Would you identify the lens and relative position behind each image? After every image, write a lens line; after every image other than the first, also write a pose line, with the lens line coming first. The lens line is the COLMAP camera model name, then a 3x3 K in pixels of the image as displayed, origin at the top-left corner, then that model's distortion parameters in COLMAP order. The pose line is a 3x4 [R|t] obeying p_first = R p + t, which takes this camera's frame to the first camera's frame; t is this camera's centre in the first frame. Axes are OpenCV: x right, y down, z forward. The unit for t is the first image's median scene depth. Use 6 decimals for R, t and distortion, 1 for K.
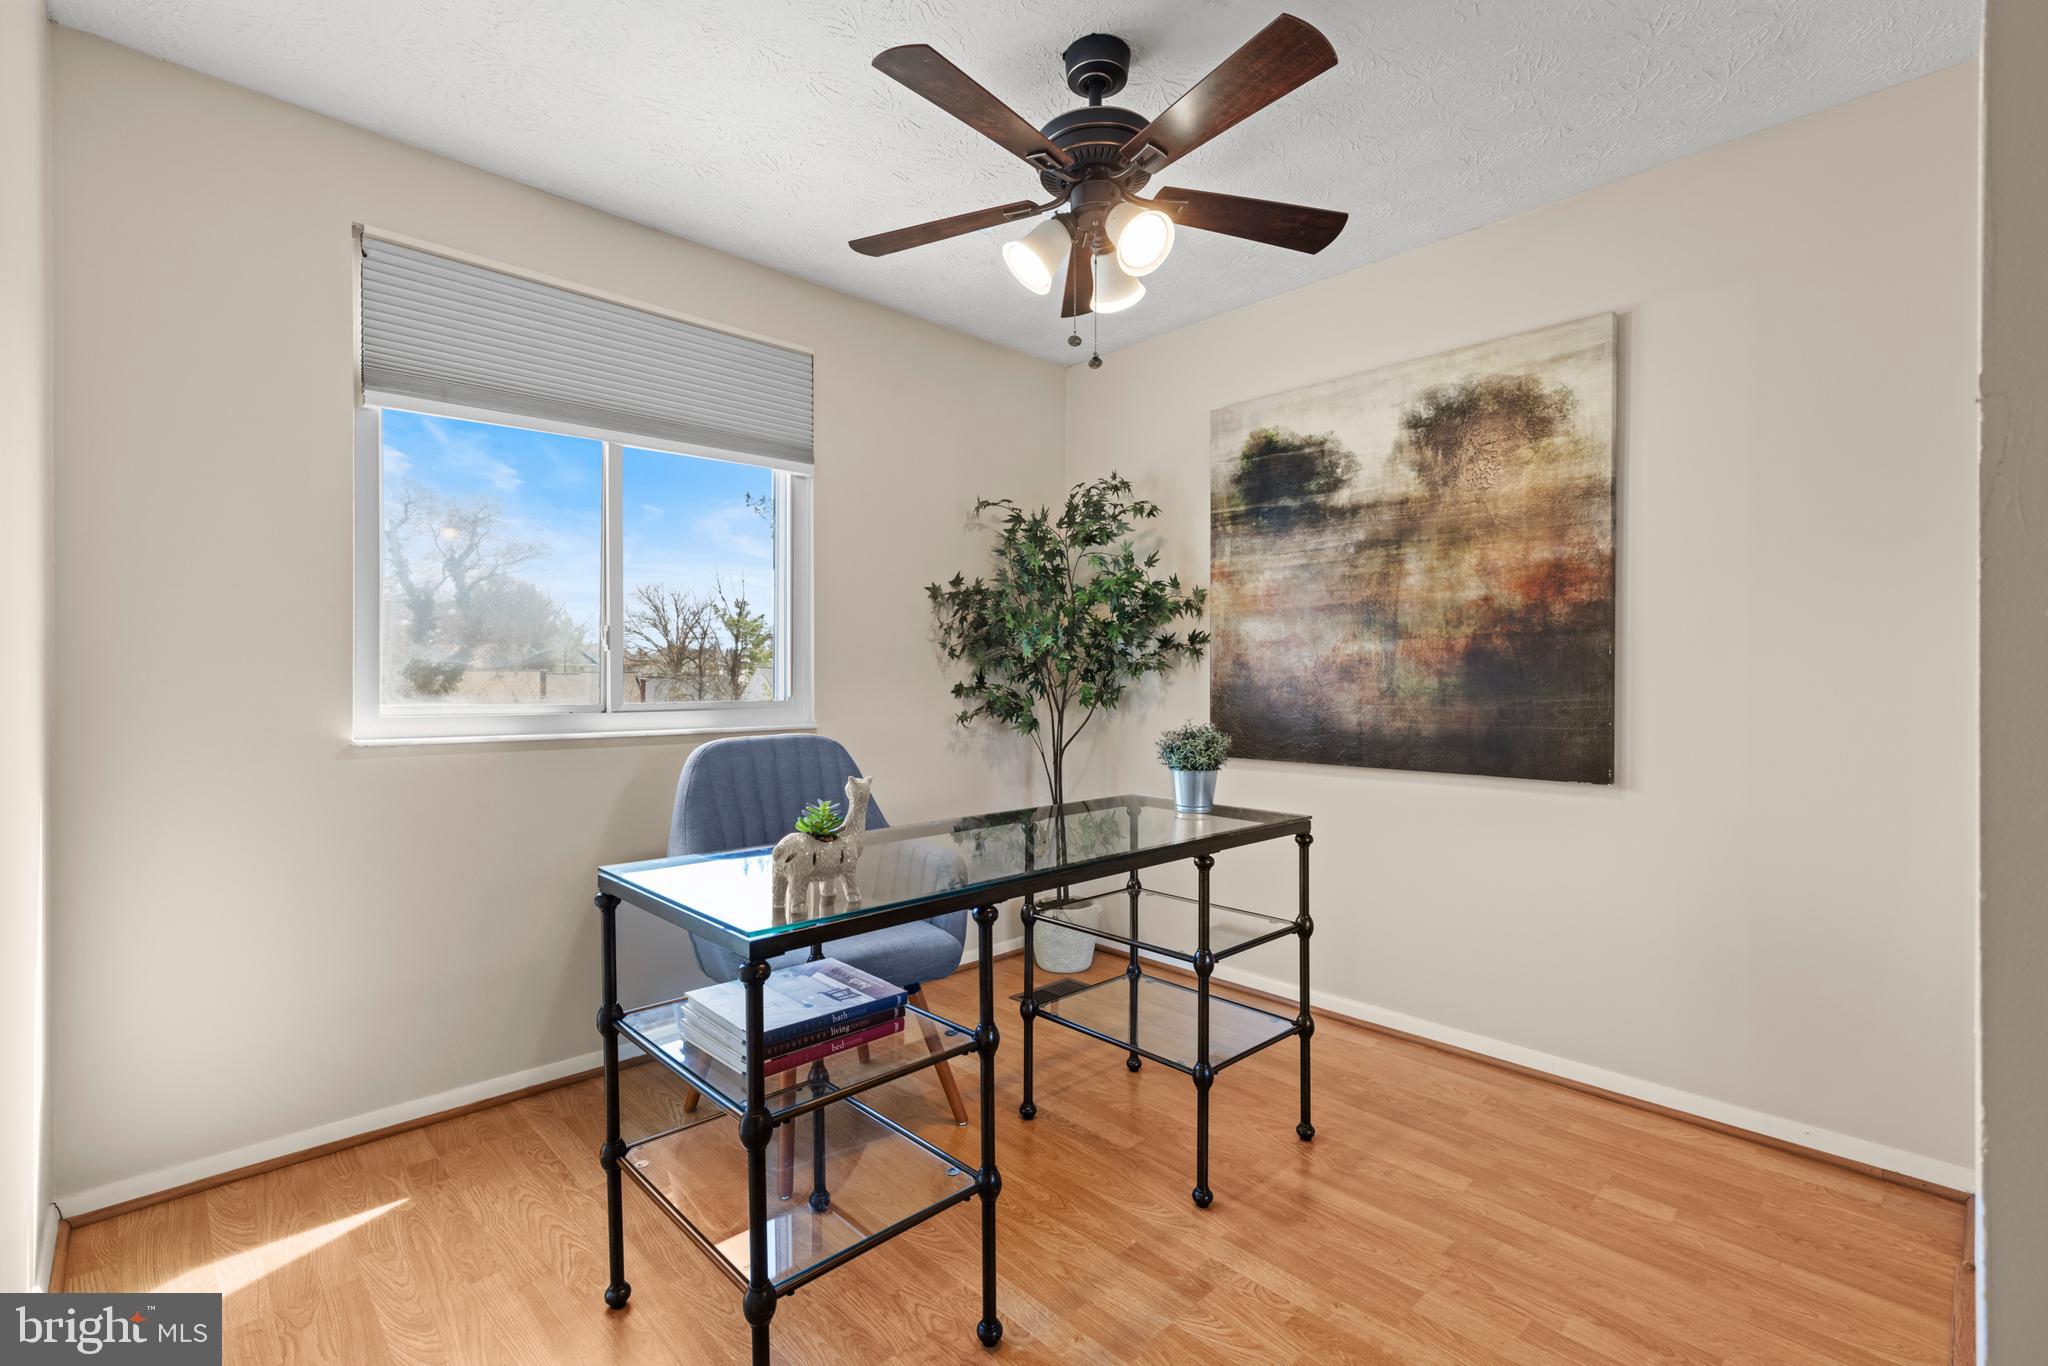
lens RADIAL K [[918.2, 0, 1034.2], [0, 918.2, 685.1], [0, 0, 1]] dist [0.014746, -0.001977]
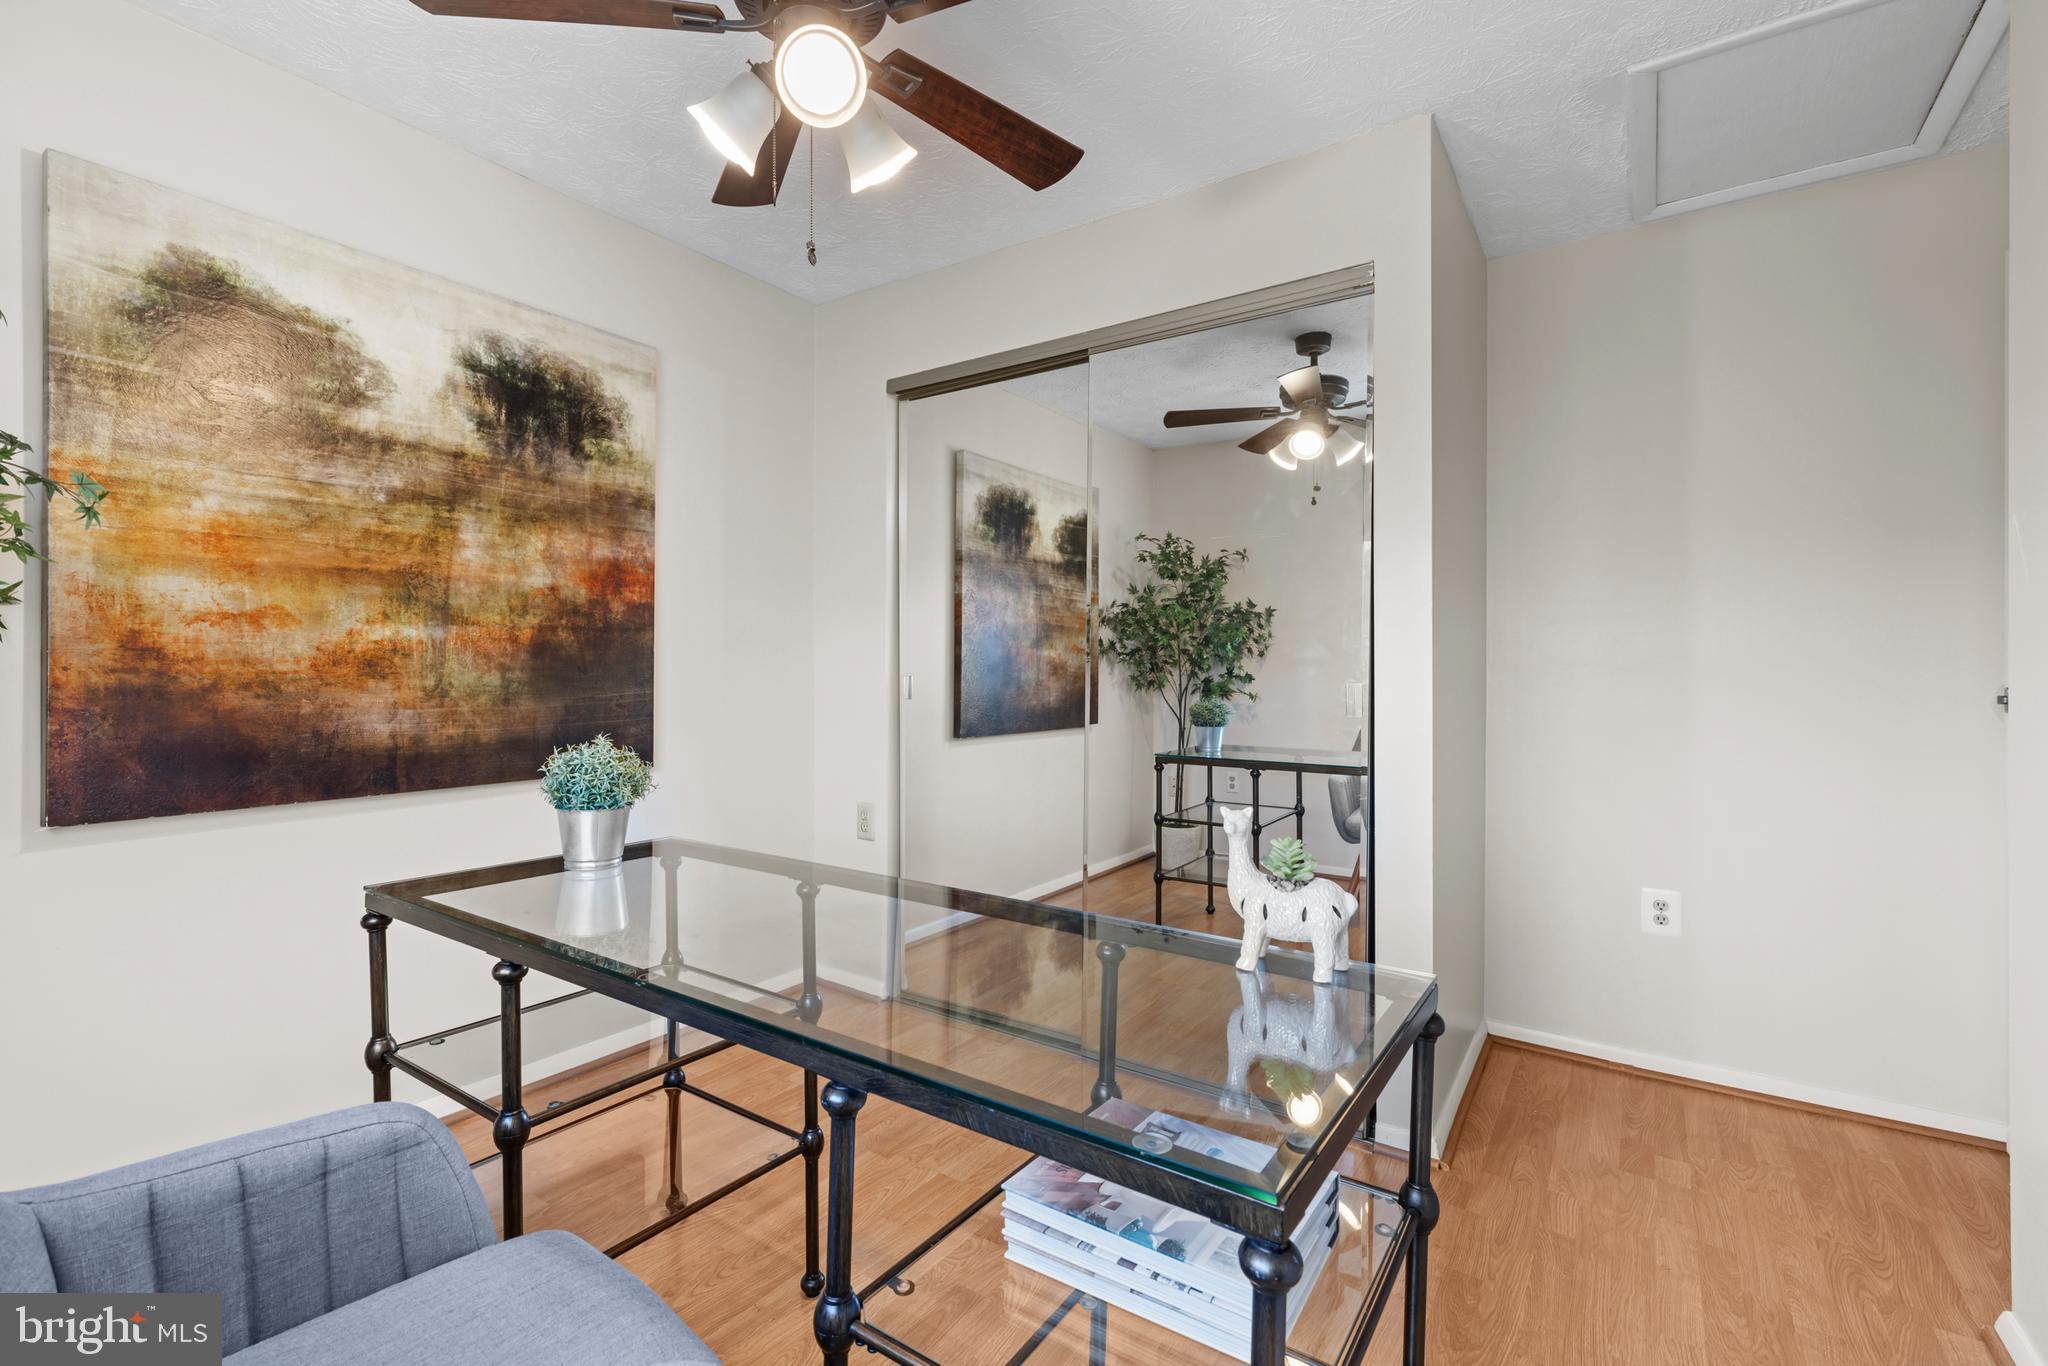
lens RADIAL K [[918.2, 0, 1016.5], [0, 918.2, 666.6], [0, 0, 1]] dist [0.014746, -0.001977]
pose [[-0.187384, -0.000597, 0.982287, -0.488143], [0.002199, 0.999997, 0.001027, -0.013583], [-0.982284, 0.002353, -0.187382, 0.675637]]
